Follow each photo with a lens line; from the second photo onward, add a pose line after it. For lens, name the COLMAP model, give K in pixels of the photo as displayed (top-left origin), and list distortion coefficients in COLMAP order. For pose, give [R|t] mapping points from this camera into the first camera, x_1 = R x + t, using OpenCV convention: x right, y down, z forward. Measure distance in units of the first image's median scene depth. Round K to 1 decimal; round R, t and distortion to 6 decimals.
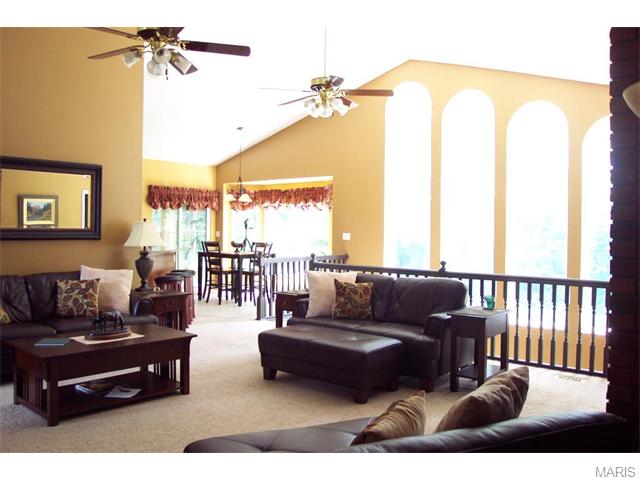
lens RADIAL K [[602.2, 0, 320.3], [0, 602.2, 238.4], [0, 0, 1]] dist [-0.023035, 0.000000]
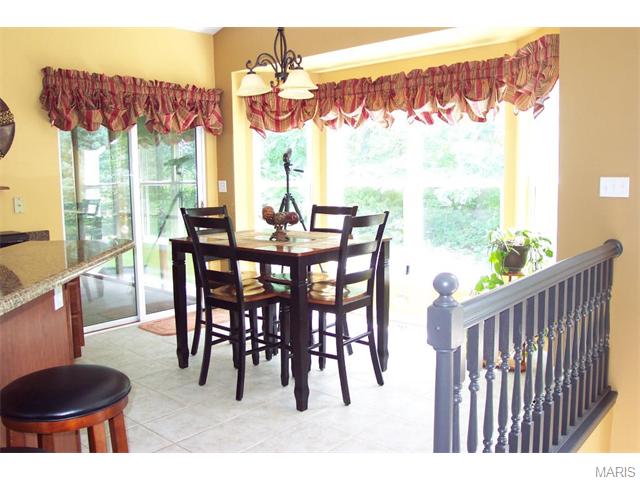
lens RADIAL K [[559.2, 0, 319.5], [0, 559.2, 237.1], [0, 0, 1]] dist [-0.106581, 0.068306]
pose [[0.999594, -0.027941, 0.005655, -0.107356], [0.027278, 0.995104, 0.094994, -0.007891], [-0.008281, -0.094801, 0.995462, 0.615562]]
